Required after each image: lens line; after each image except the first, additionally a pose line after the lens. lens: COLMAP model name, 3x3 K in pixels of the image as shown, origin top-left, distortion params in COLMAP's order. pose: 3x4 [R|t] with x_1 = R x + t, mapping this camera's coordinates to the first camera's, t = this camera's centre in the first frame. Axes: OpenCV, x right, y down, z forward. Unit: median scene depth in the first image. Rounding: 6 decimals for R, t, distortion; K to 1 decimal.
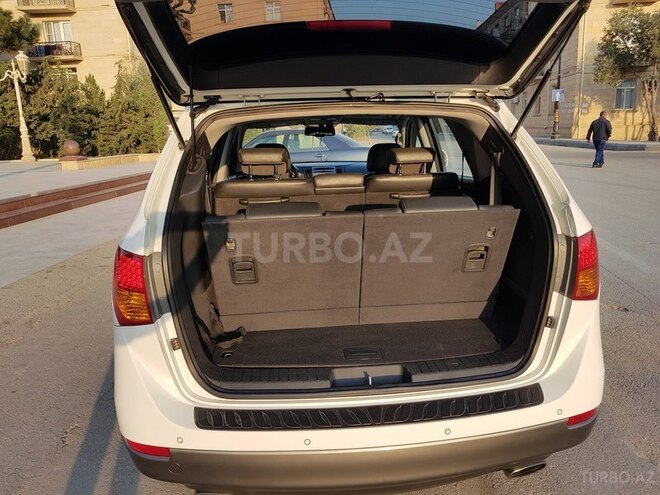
lens RADIAL K [[498.6, 0, 351.2], [0, 498.6, 238.0], [0, 0, 1]] dist [-0.000357, 0.013195]
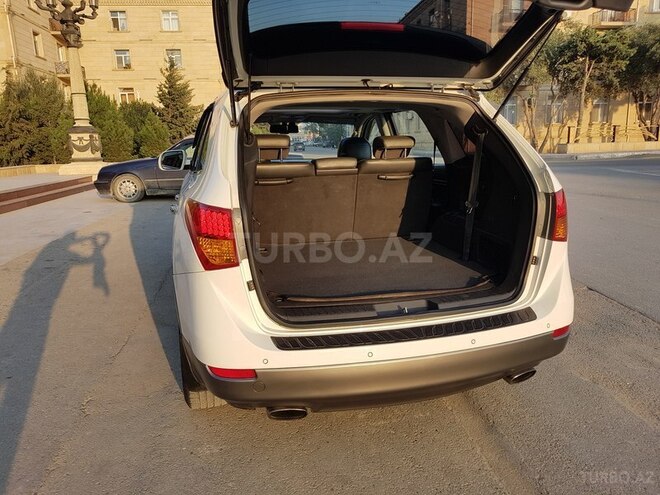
lens RADIAL K [[498.6, 0, 332.6], [0, 498.6, 244.9], [0, 0, 1]] dist [-0.000357, 0.013195]
pose [[0.986558, -0.029487, 0.160732, -0.299839], [0.031794, 0.999425, -0.011800, 0.116766], [-0.160291, 0.016751, 0.986928, -0.178199]]
